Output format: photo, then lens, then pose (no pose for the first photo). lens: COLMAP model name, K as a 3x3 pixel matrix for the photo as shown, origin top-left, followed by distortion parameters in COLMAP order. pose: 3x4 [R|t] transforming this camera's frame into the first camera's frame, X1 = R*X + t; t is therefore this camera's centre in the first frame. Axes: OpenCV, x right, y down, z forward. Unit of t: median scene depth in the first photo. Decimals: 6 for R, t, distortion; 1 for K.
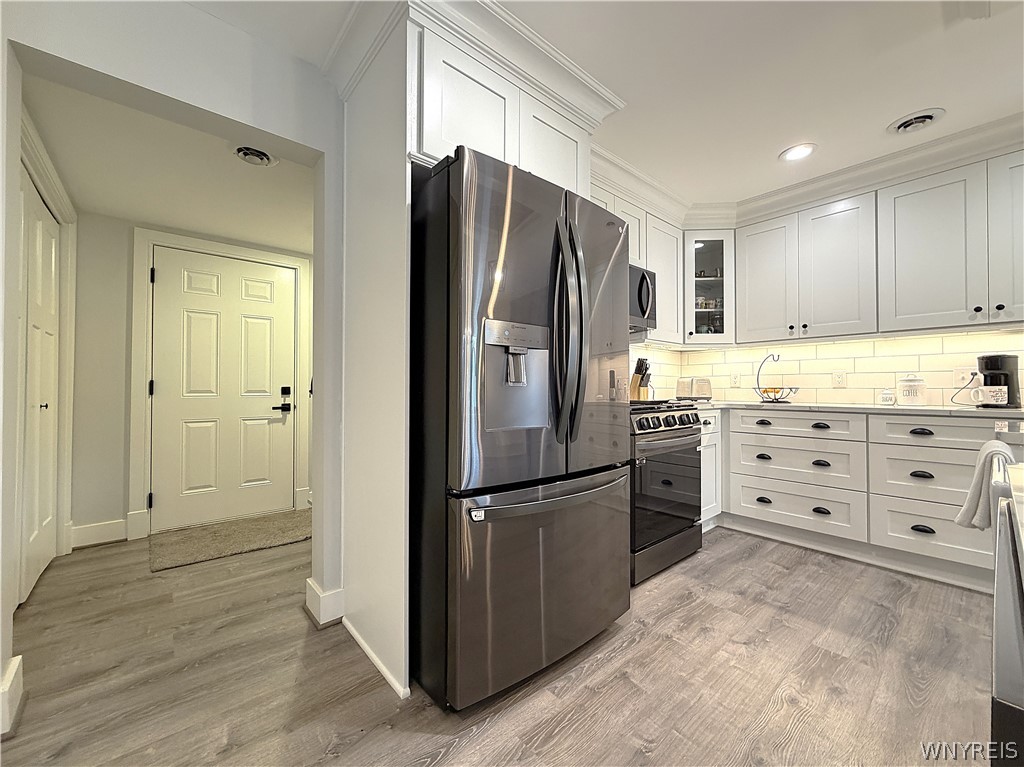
lens RADIAL K [[411.4, 0, 508.3], [0, 411.4, 383.5], [0, 0, 1]] dist [-0.000719, -0.000013]
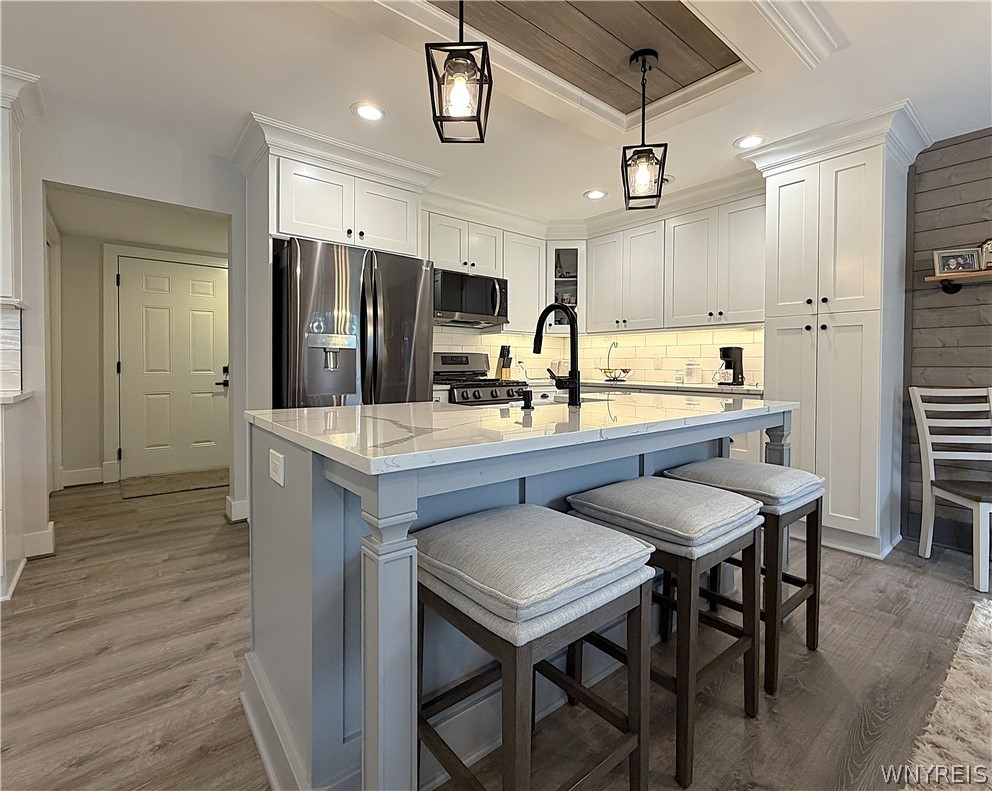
lens RADIAL K [[469.3, 0, 511.1], [0, 469.3, 371.4], [0, 0, 1]] dist [-0.000237, 0.000039]
pose [[0.999963, 0.003886, -0.007649, 0.449225], [-0.003675, 0.999617, 0.027423, -0.026451], [0.007752, -0.027393, 0.999595, -0.554817]]
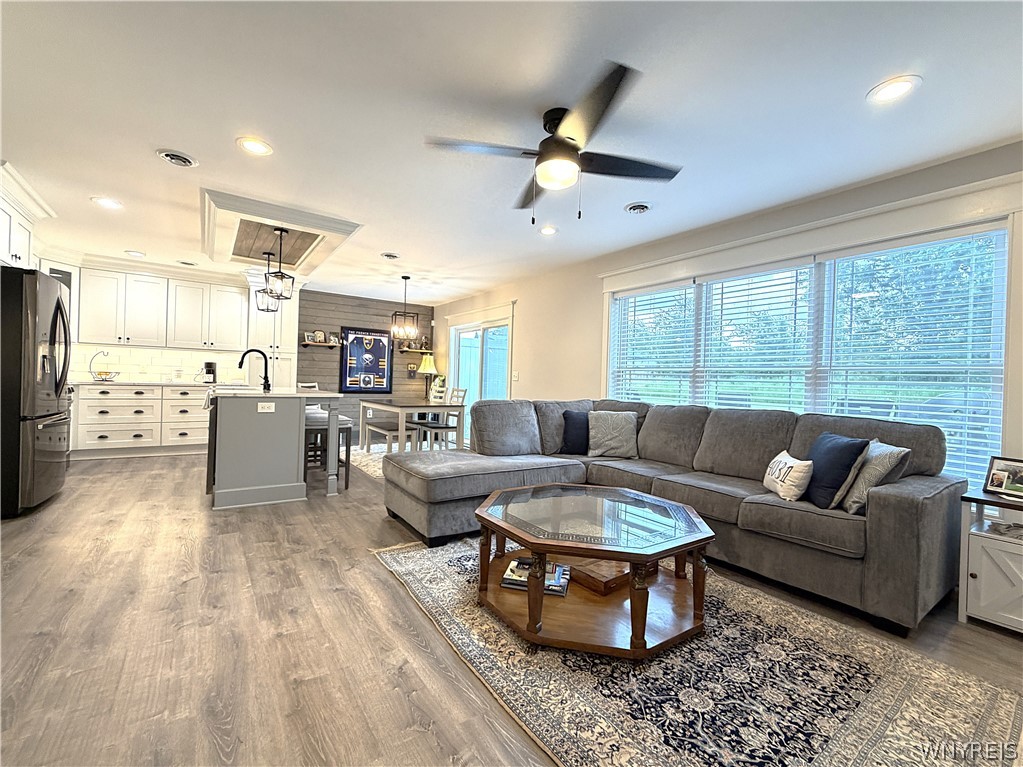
lens RADIAL K [[437.2, 0, 507.5], [0, 437.2, 382.4], [0, 0, 1]] dist [-0.000453, 0.000010]
pose [[0.098482, -0.001104, 0.995138, -1.207902], [-0.043525, 0.999038, 0.005416, -0.036448], [-0.994187, -0.043847, 0.098339, -1.004945]]
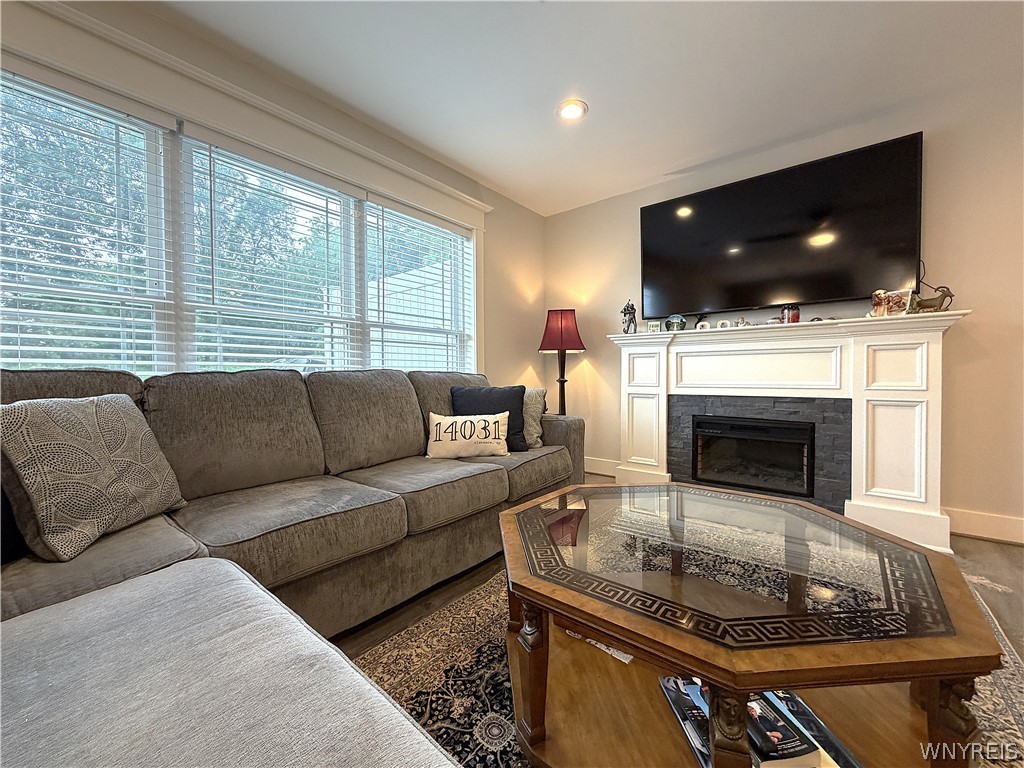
lens RADIAL K [[406.0, 0, 506.9], [0, 406.0, 383.4], [0, 0, 1]] dist [0.000283, 0.000026]
pose [[-0.986015, 0.006524, -0.166530, -0.001383], [0.005547, 0.999965, 0.006333, 0.045733], [0.166566, 0.005321, -0.986016, -0.667031]]
